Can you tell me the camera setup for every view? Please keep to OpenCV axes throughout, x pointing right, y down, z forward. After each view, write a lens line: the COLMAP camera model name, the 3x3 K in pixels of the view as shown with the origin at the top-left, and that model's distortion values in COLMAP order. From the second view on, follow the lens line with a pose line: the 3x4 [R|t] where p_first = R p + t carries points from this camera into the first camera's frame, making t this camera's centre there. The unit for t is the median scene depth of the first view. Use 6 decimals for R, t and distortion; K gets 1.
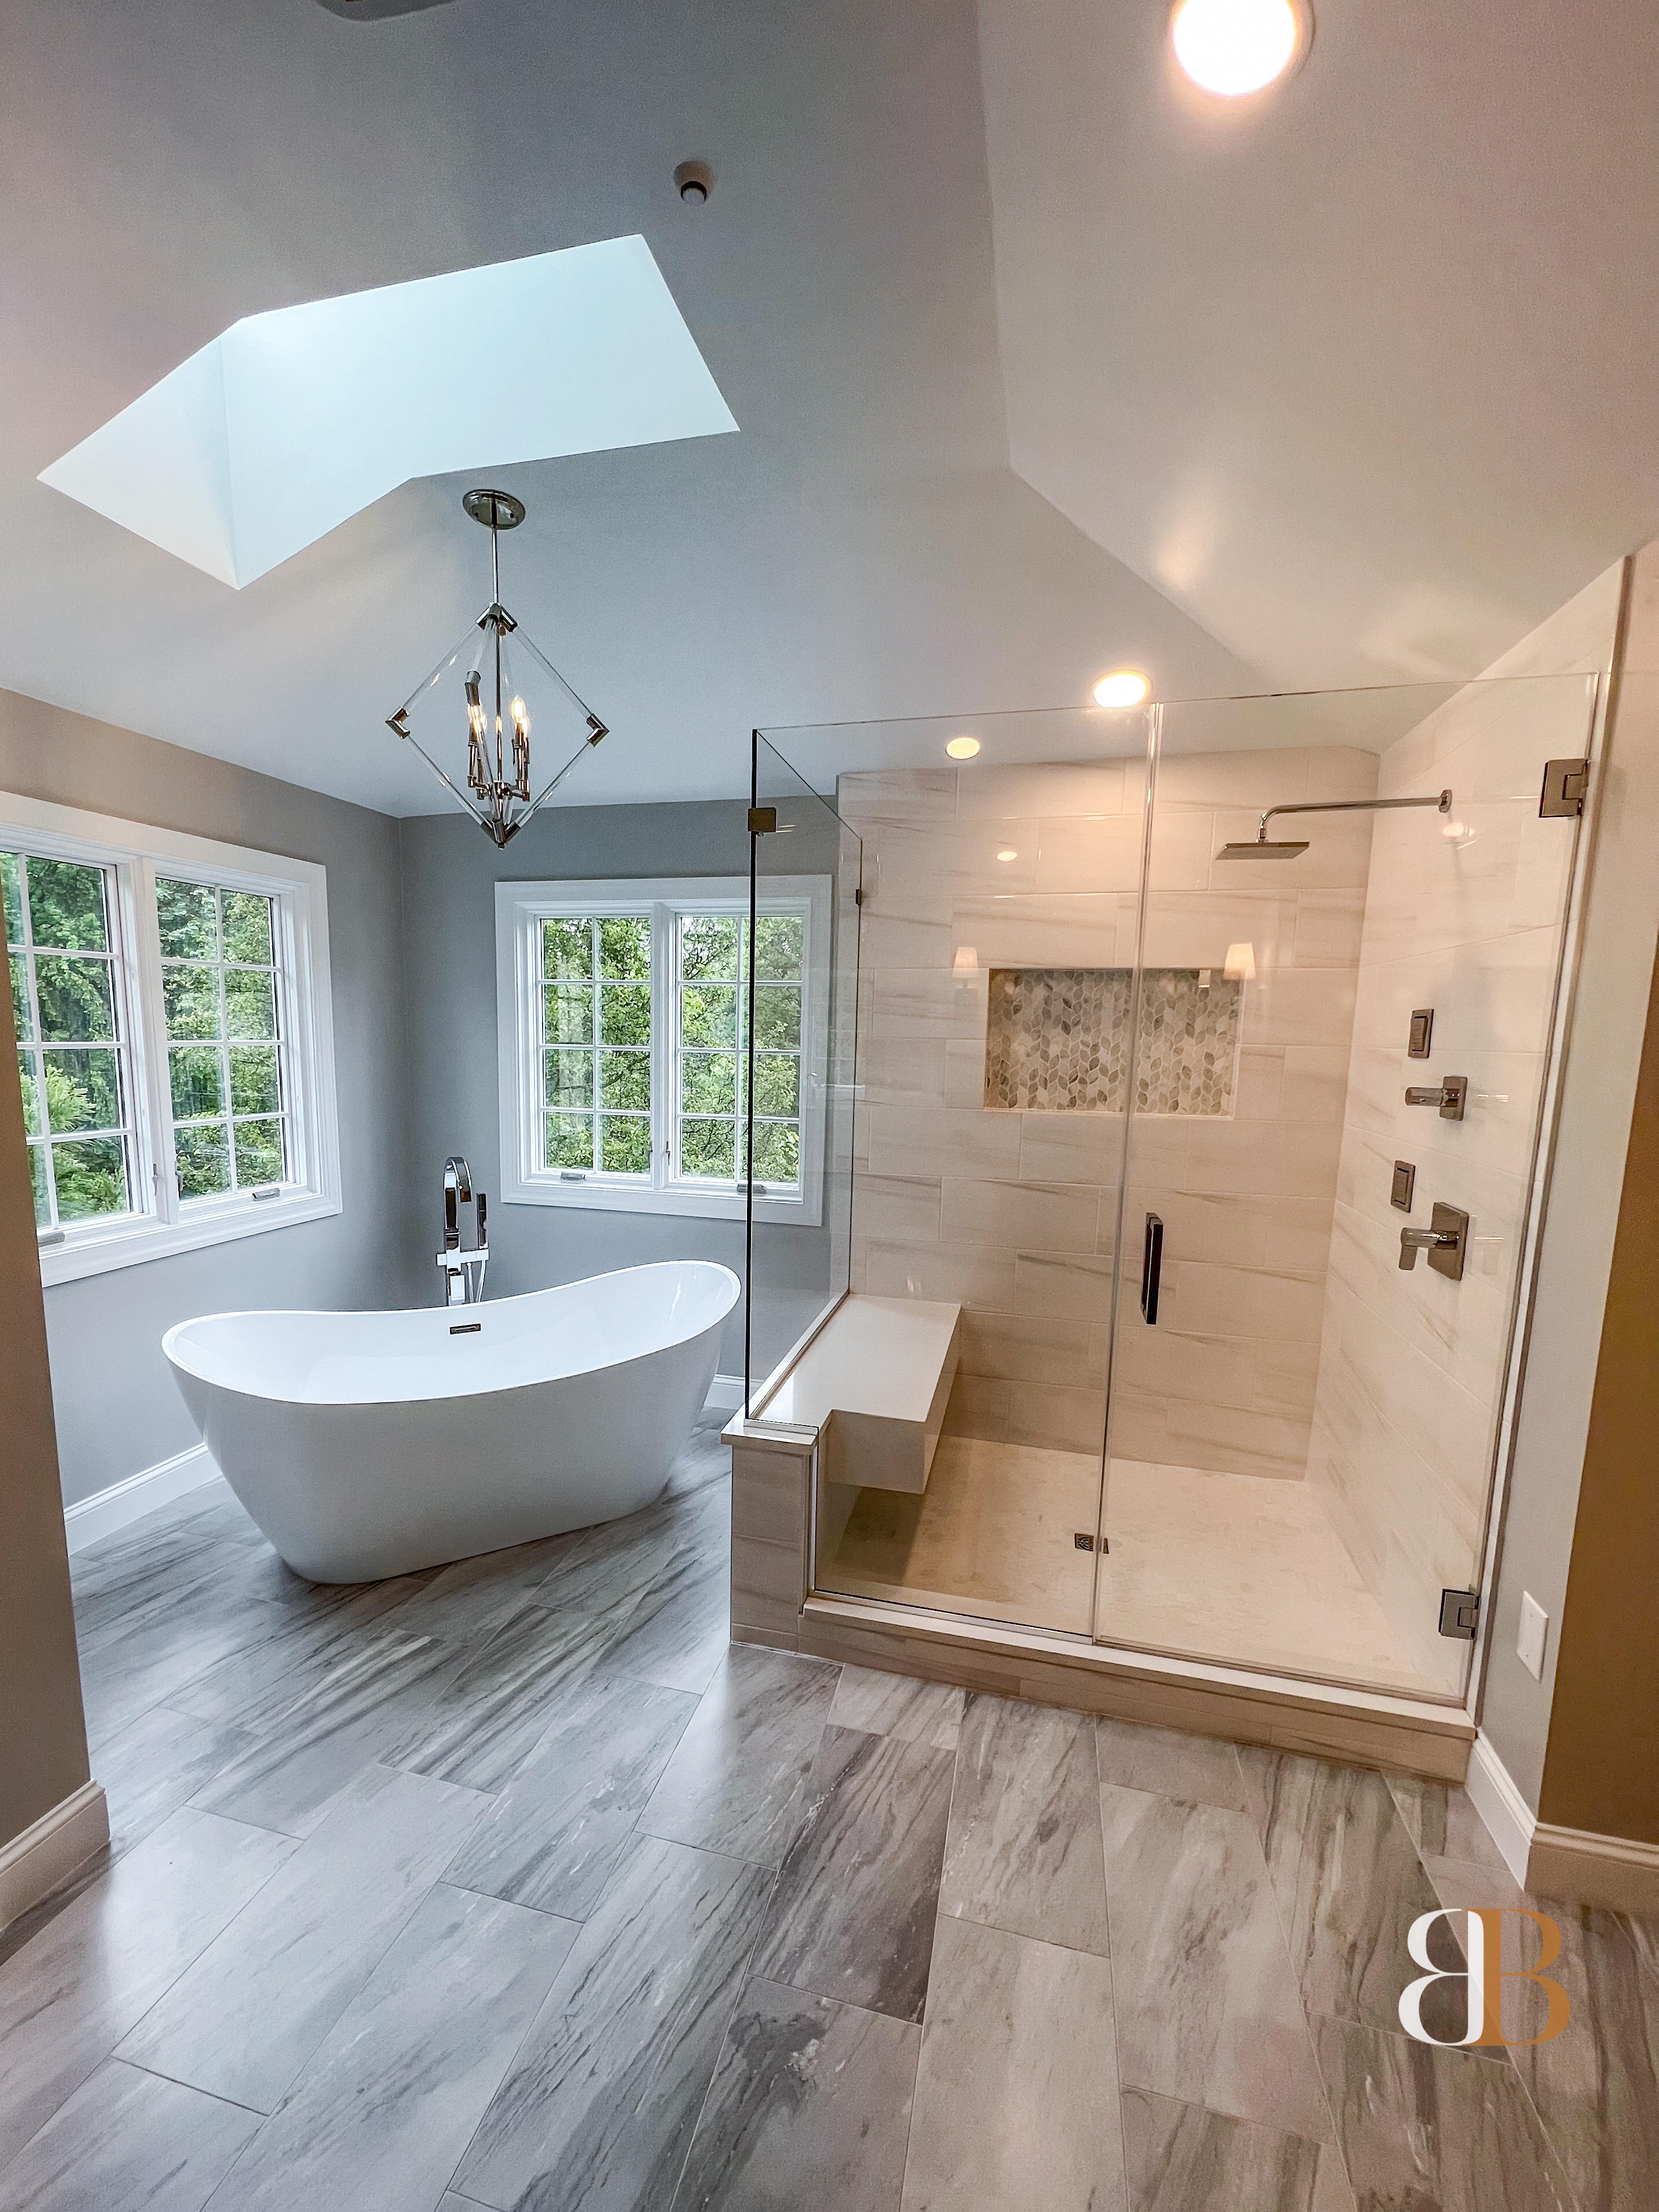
lens RADIAL K [[933.2, 0, 785.3], [0, 933.2, 1162.8], [0, 0, 1]] dist [-0.002096, 0.000702]
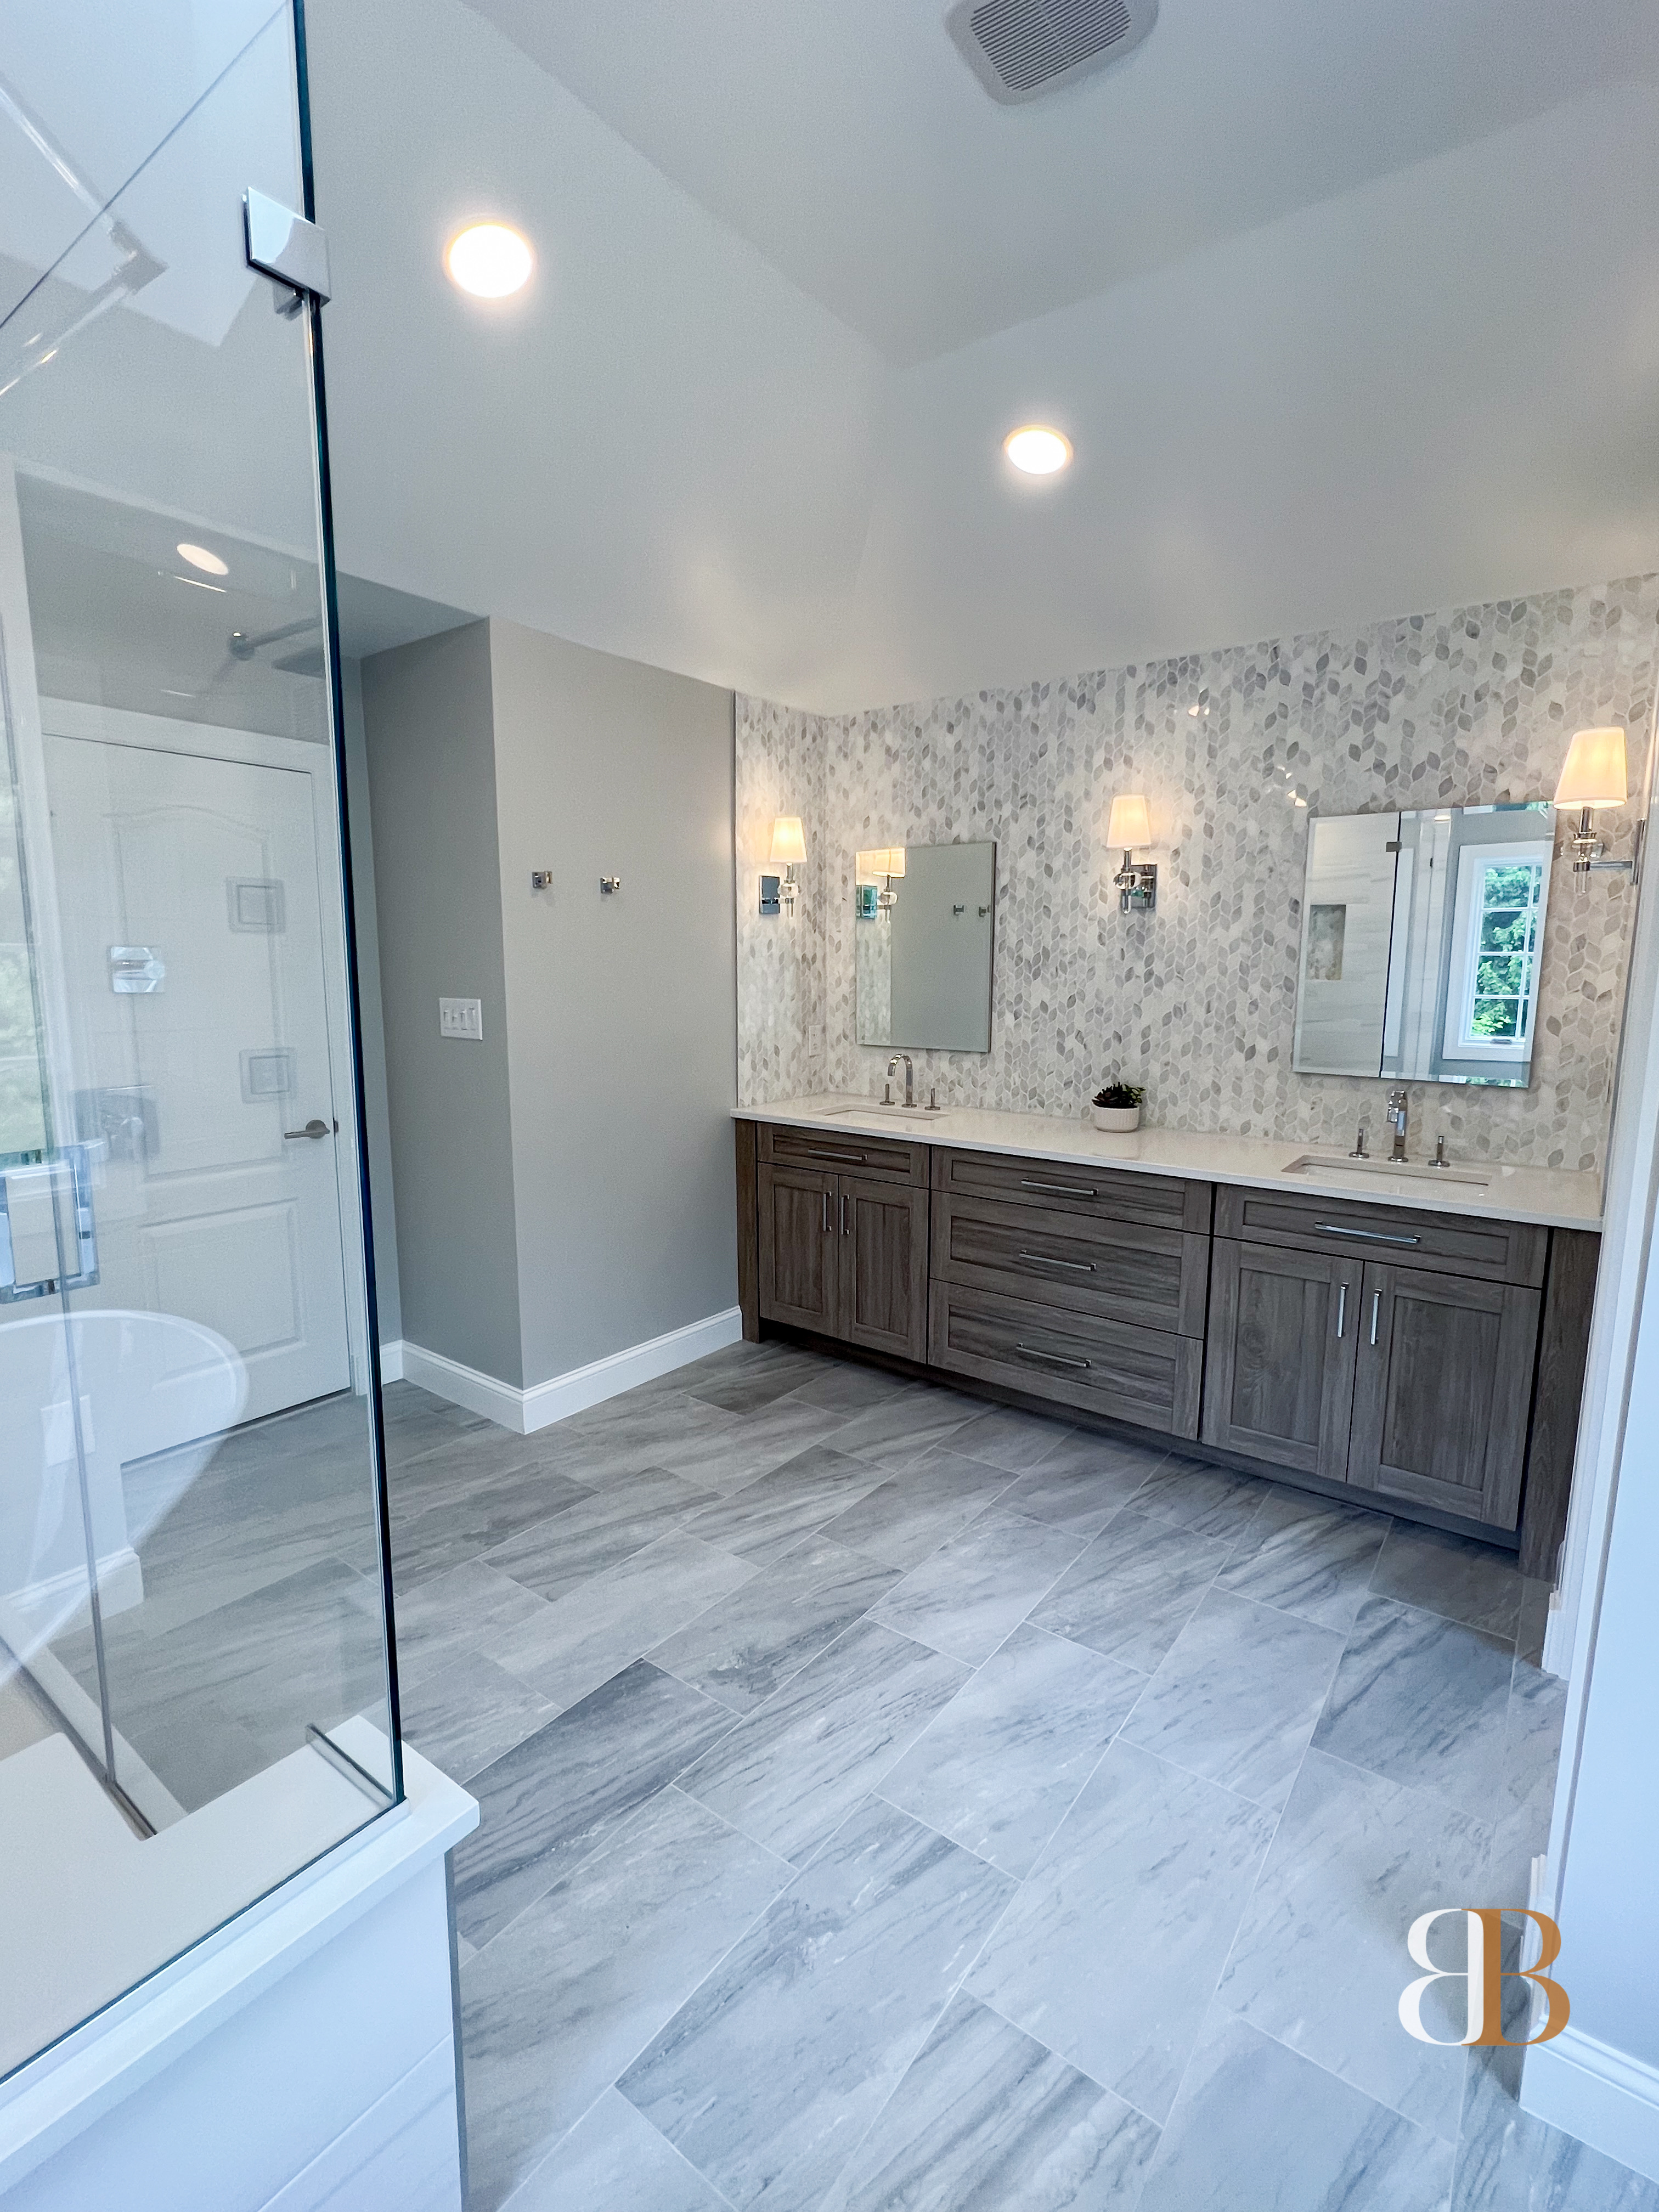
lens RADIAL K [[1012.9, 0, 834.3], [0, 1012.9, 1102.4], [0, 0, 1]] dist [-0.001889, 0.000280]
pose [[-0.931162, -0.072399, 0.357346, -0.400693], [0.029946, 0.961590, 0.272851, -0.157303], [-0.363375, 0.264769, -0.893228, 1.393154]]
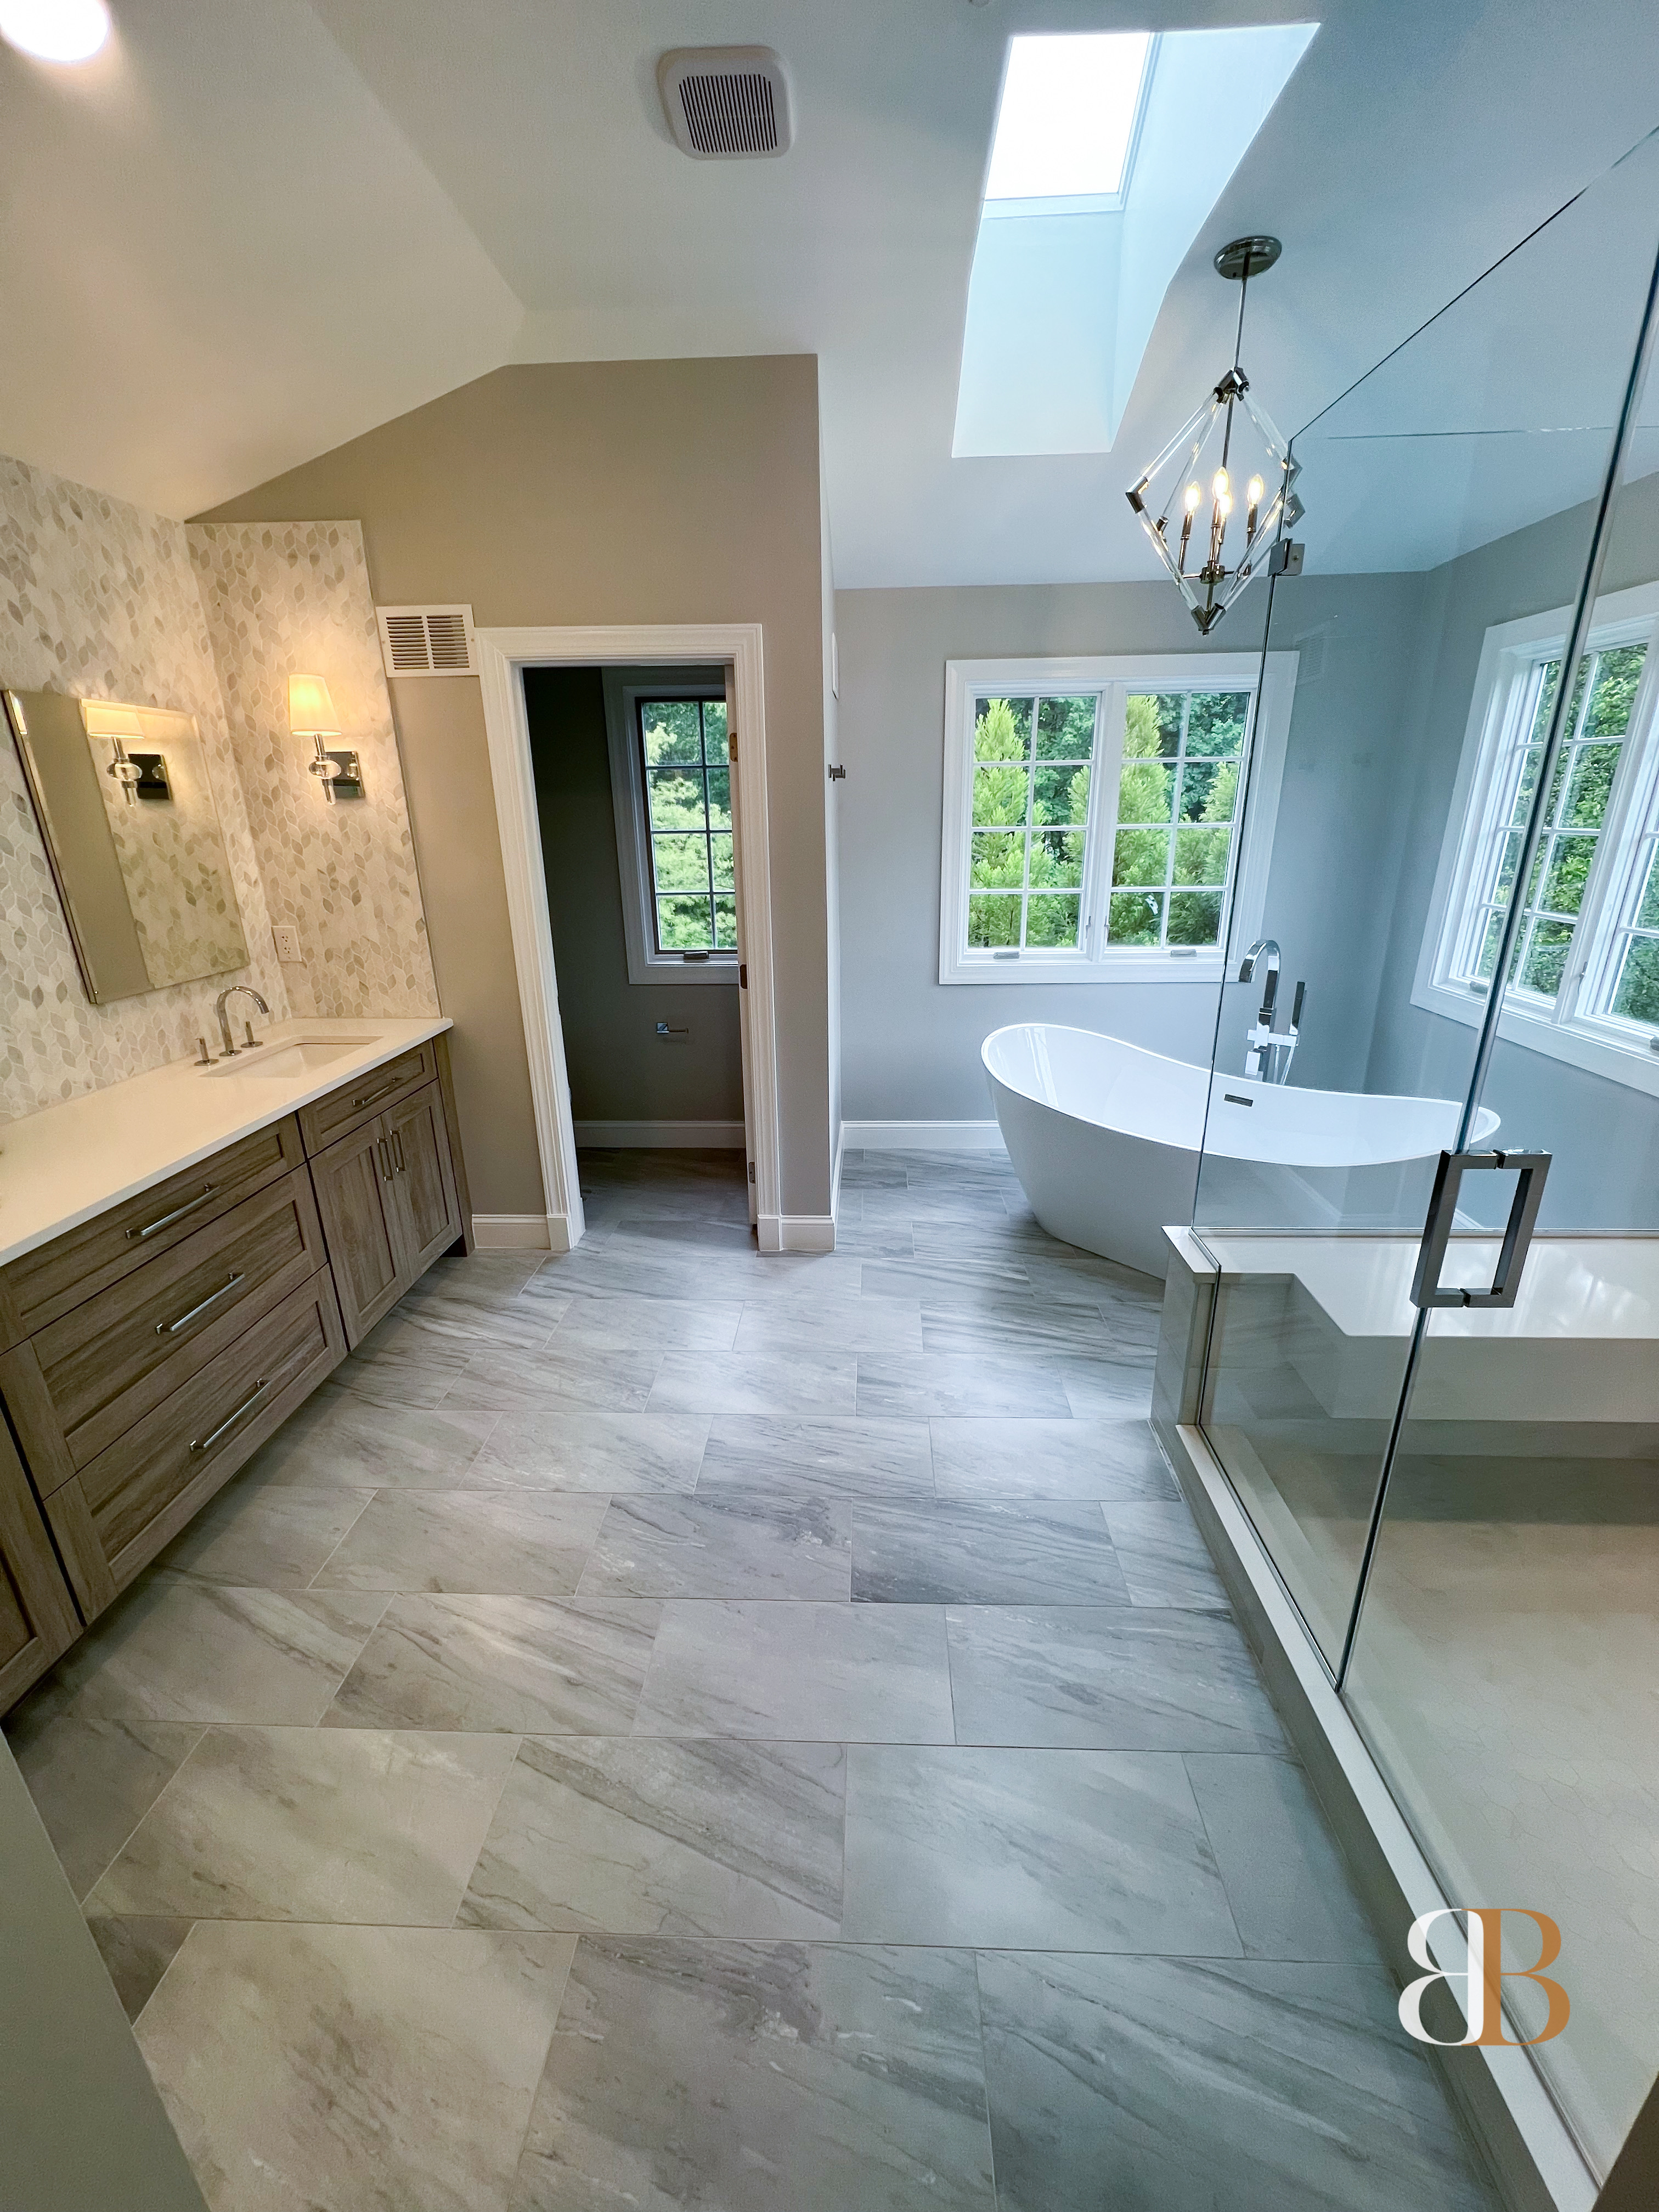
lens RADIAL K [[878.5, 0, 838.4], [0, 878.5, 1102.5], [0, 0, 1]] dist [-0.000814, 0.000053]
pose [[0.229021, 0.295897, -0.927359, 0.772059], [-0.117278, 0.954128, 0.275475, -0.071757], [0.966331, 0.045670, 0.253217, 0.444072]]
